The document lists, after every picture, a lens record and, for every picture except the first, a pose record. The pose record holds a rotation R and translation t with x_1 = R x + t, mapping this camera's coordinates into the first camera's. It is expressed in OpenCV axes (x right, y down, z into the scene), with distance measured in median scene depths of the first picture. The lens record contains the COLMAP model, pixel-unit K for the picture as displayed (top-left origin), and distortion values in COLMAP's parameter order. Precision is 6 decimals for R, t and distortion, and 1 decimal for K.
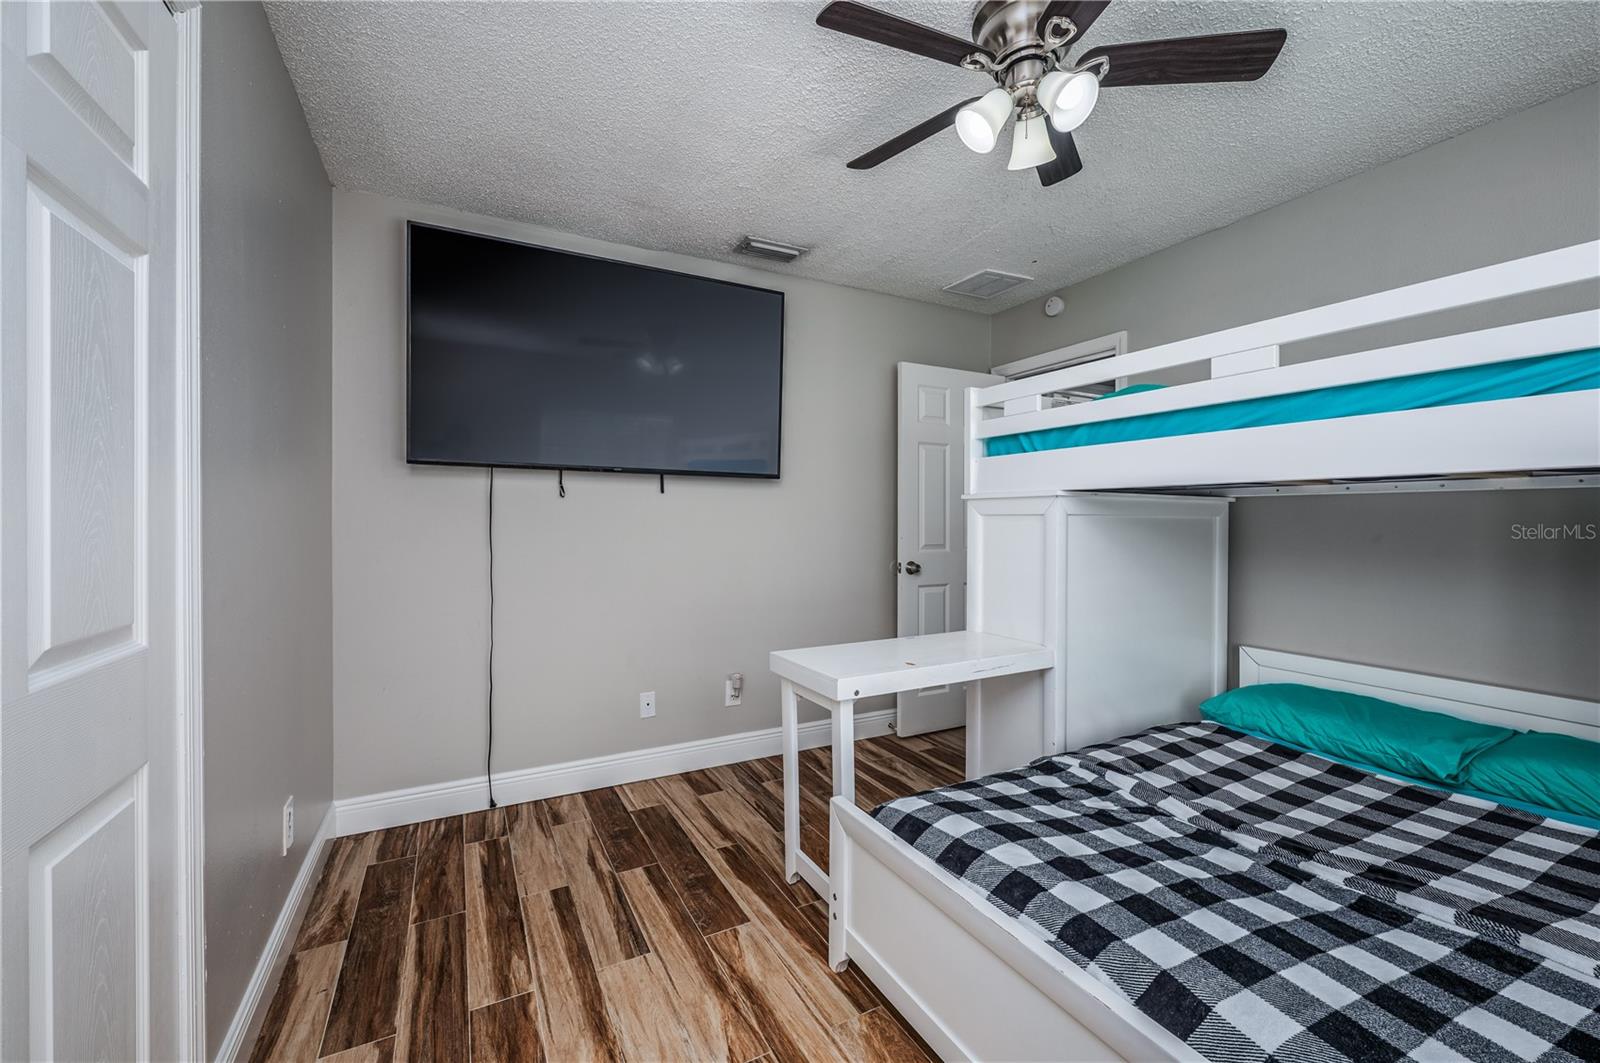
lens RADIAL K [[647.5, 0, 804.6], [0, 647.5, 528.0], [0, 0, 1]] dist [-0.001200, 0.000223]
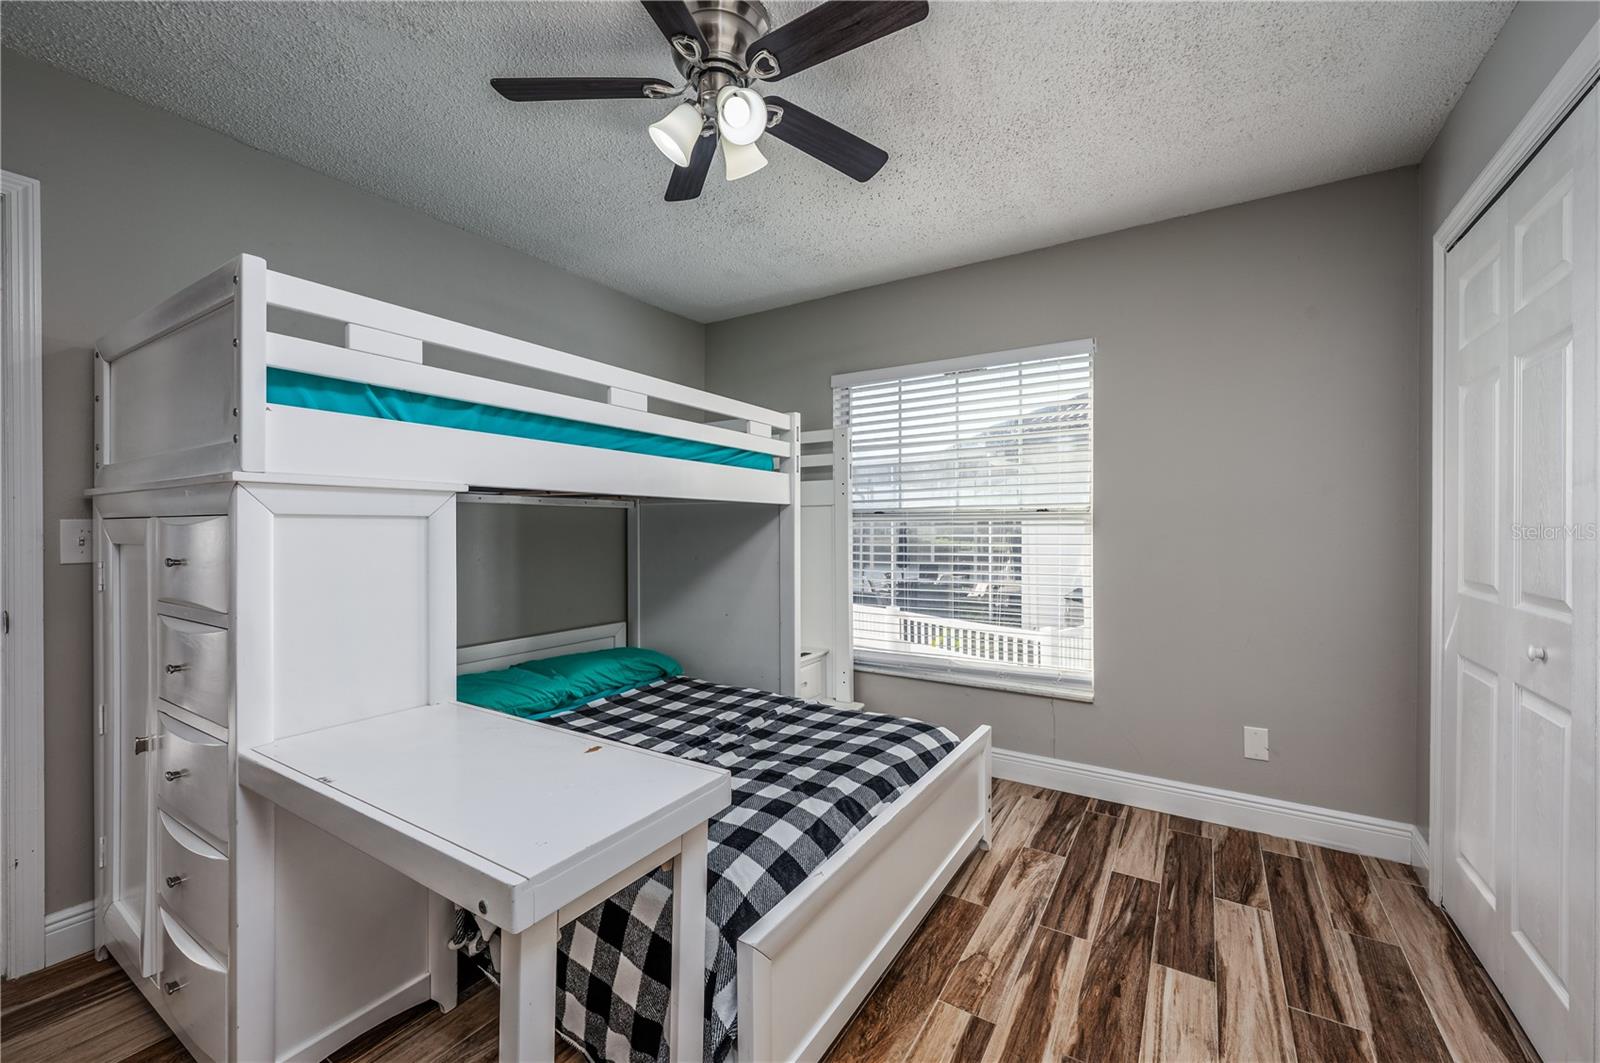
lens RADIAL K [[647.5, 0, 804.9], [0, 647.5, 526.9], [0, 0, 1]] dist [-0.001200, 0.000223]
pose [[-0.493726, -0.008814, 0.869573, -0.457932], [0.001491, 0.999939, 0.010982, -0.018091], [-0.869616, 0.006718, -0.493682, 1.034701]]
